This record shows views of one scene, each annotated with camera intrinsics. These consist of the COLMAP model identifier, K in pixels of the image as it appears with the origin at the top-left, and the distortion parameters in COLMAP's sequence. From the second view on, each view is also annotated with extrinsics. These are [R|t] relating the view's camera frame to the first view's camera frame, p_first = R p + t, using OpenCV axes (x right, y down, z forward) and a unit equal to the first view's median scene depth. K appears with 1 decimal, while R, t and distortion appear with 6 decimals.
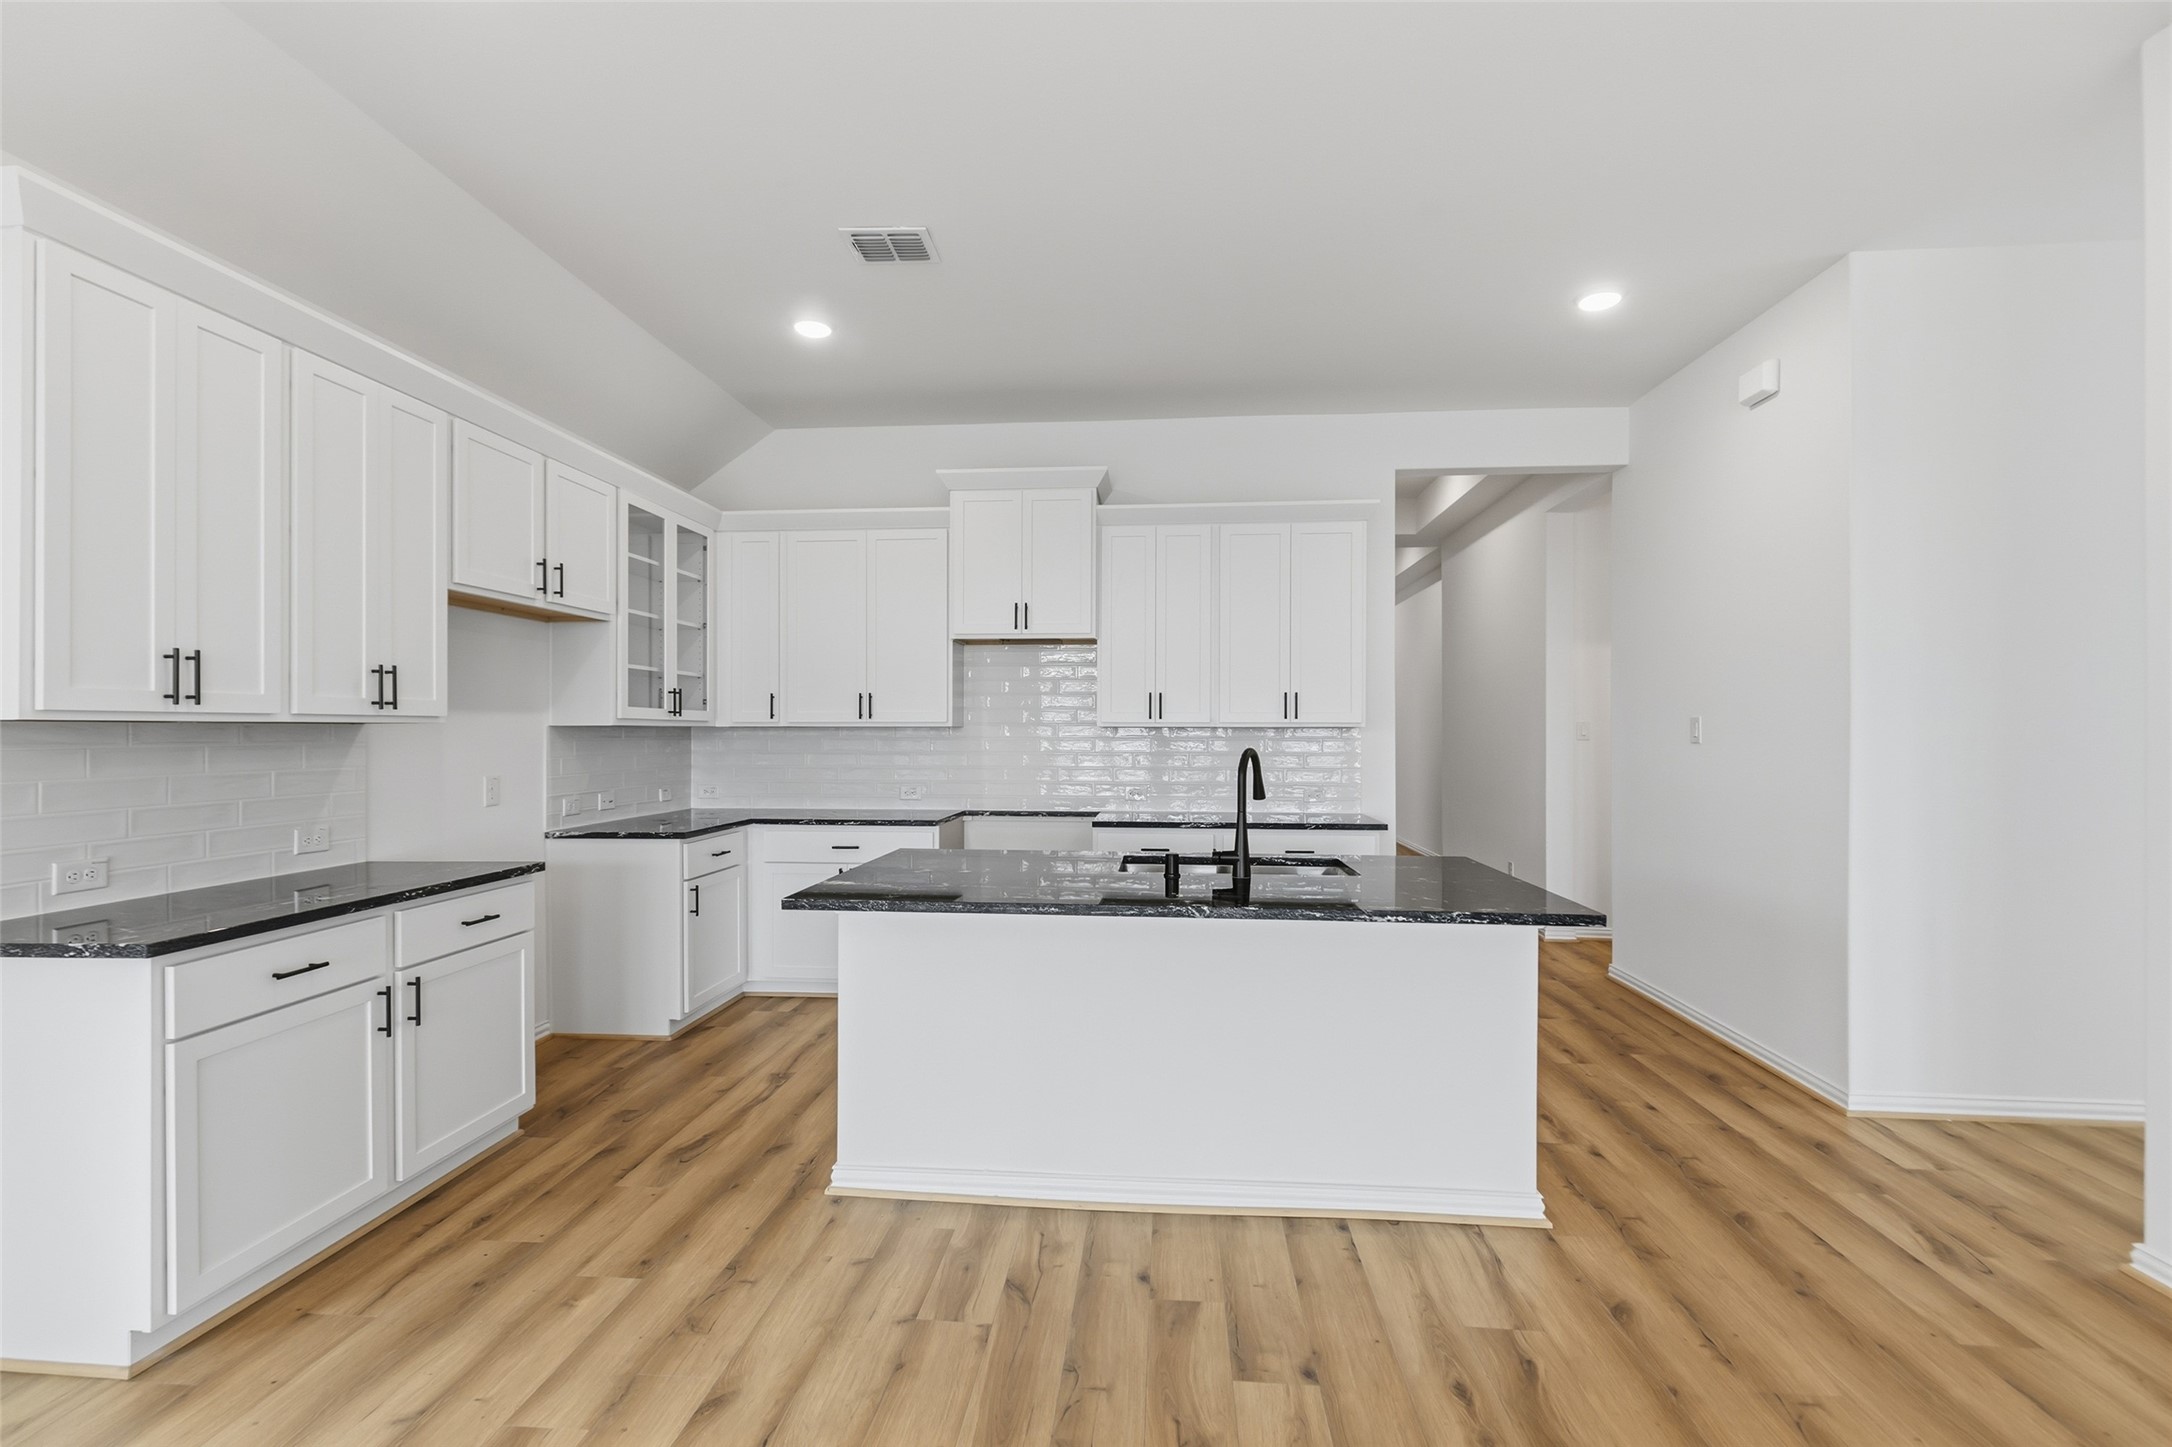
lens RADIAL K [[996.4, 0, 1072.6], [0, 996.4, 731.8], [0, 0, 1]] dist [0.007969, 0.000217]
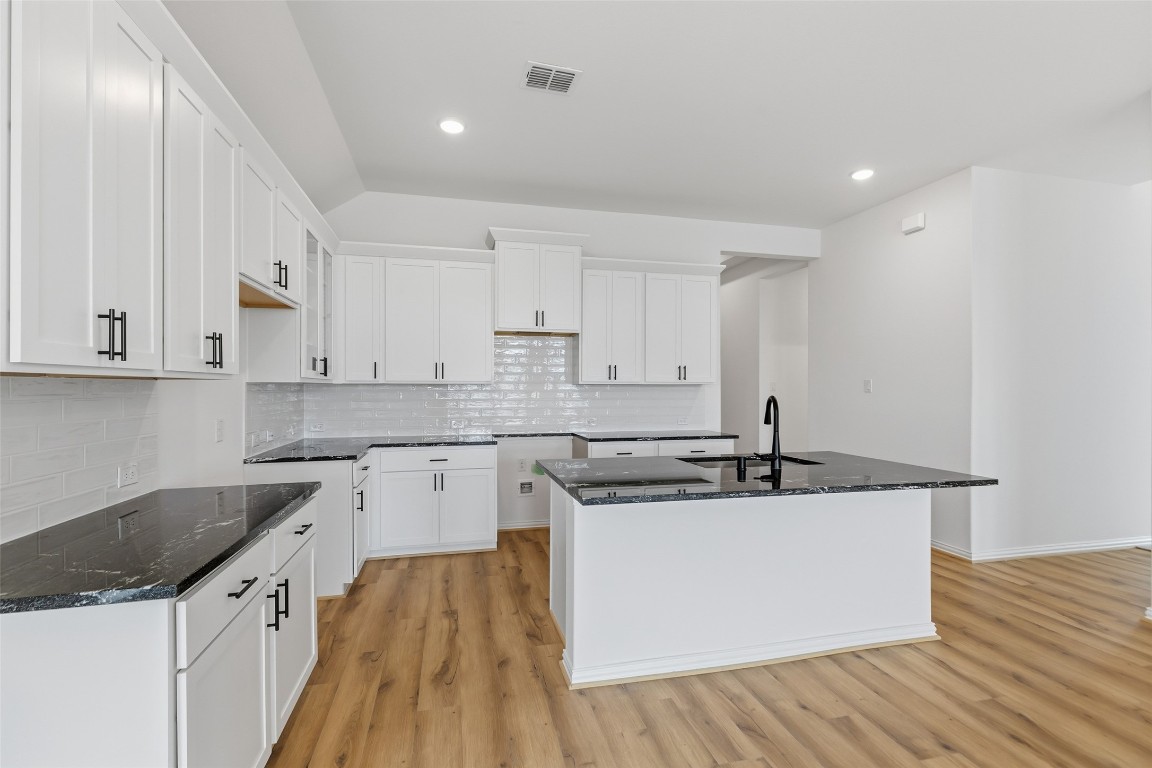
lens RADIAL K [[528.5, 0, 577.8], [0, 528.5, 389.0], [0, 0, 1]] dist [0.007969, 0.000217]
pose [[0.945022, -0.001226, 0.327005, -0.416127], [0.000510, 0.999997, 0.002275, 0.002166], [-0.327007, -0.001983, 0.945020, 0.193652]]
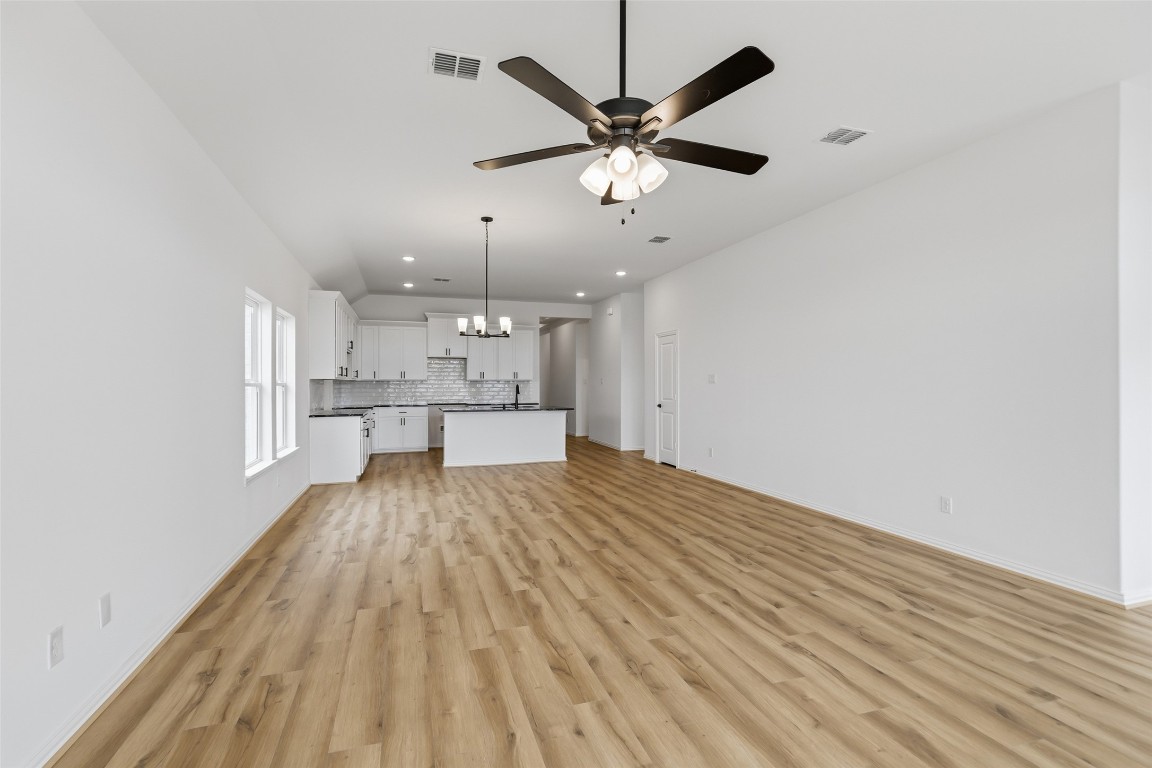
lens RADIAL K [[528.5, 0, 578.7], [0, 528.5, 383.7], [0, 0, 1]] dist [0.007969, 0.000217]
pose [[0.916584, -0.002650, 0.399833, -0.593905], [0.001186, 0.999992, 0.003908, 0.000139], [-0.399840, -0.003108, 0.916580, -1.568854]]
